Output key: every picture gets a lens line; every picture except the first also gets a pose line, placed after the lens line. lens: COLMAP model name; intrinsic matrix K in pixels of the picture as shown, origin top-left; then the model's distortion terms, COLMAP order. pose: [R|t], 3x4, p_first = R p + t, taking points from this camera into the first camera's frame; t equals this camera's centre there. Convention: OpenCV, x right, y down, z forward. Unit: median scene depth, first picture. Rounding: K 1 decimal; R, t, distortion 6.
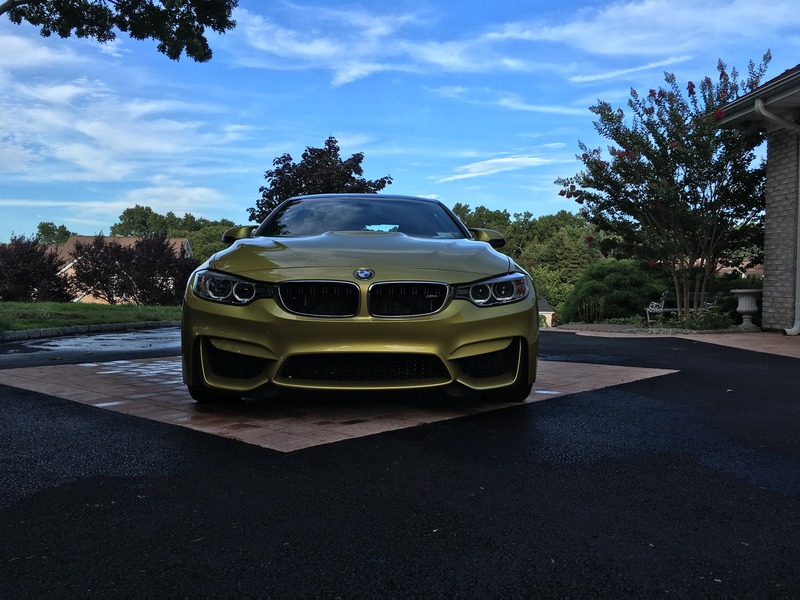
lens RADIAL K [[682.5, 0, 400.8], [0, 682.5, 295.6], [0, 0, 1]] dist [0.085243, -0.104511]
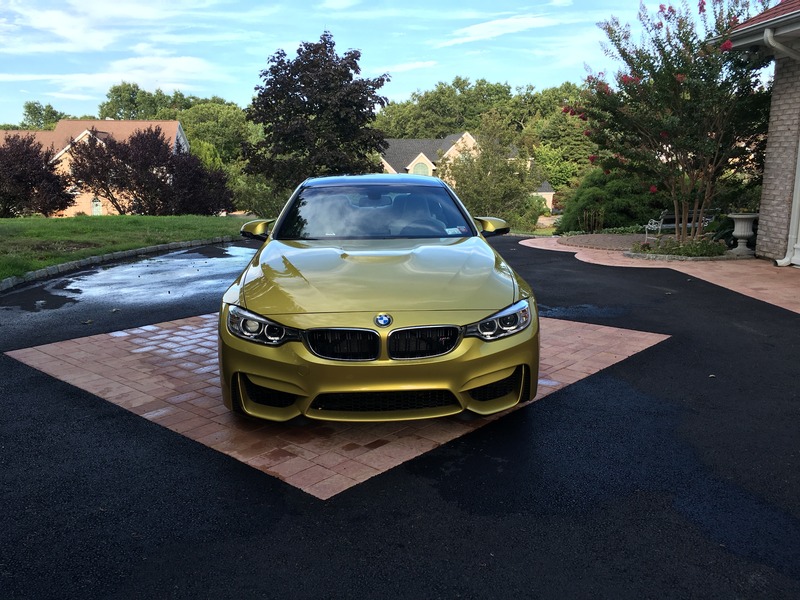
lens RADIAL K [[682.5, 0, 399.9], [0, 682.5, 295.8], [0, 0, 1]] dist [0.085243, -0.104511]
pose [[0.999840, -0.017750, -0.002109, -0.007378], [0.017838, 0.983353, 0.180830, -0.084391], [-0.001136, -0.180839, 0.983512, -0.025872]]
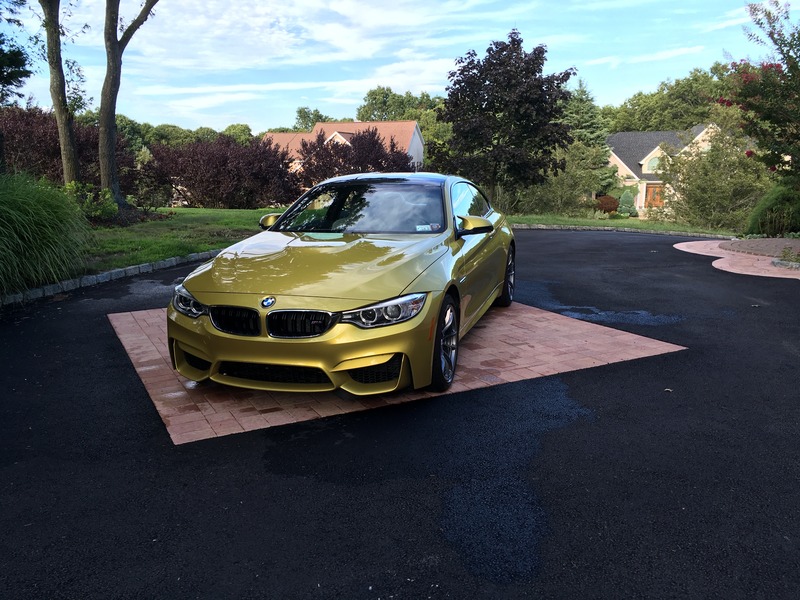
lens RADIAL K [[682.5, 0, 402.0], [0, 682.5, 289.4], [0, 0, 1]] dist [0.085243, -0.104511]
pose [[0.940985, 0.040718, -0.335989, 0.189148], [0.018712, 0.984959, 0.171771, -0.083704], [0.337930, -0.167921, 0.926070, -0.027985]]
